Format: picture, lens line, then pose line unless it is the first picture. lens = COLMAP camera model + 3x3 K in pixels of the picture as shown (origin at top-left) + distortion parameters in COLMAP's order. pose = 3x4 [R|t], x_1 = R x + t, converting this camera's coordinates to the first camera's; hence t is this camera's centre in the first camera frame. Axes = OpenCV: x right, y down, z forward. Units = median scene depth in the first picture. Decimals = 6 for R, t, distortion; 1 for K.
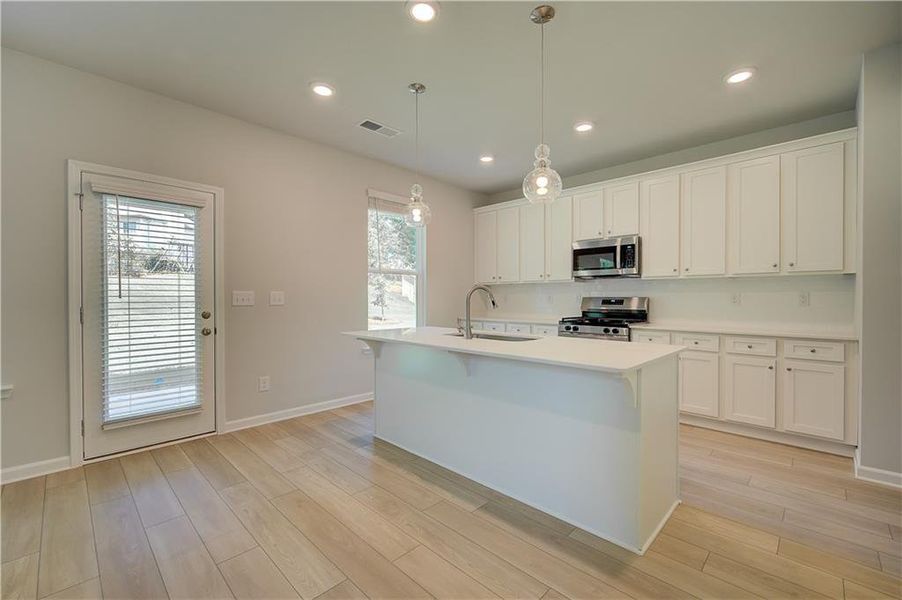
lens RADIAL K [[381.7, 0, 453.2], [0, 381.7, 300.0], [0, 0, 1]] dist [0.001299, -0.000046]
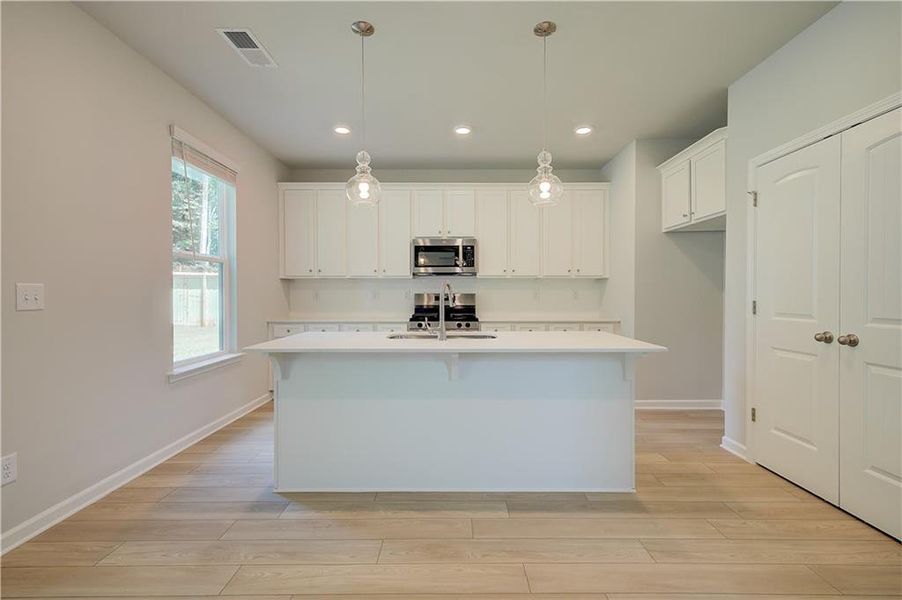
lens RADIAL K [[410.7, 0, 453.1], [0, 410.7, 298.7], [0, 0, 1]] dist [0.009536, 0.000127]
pose [[0.714543, -0.008848, 0.699536, -0.501126], [0.005163, 0.999959, 0.007375, -0.002256], [-0.699573, -0.001658, 0.714559, 0.232622]]
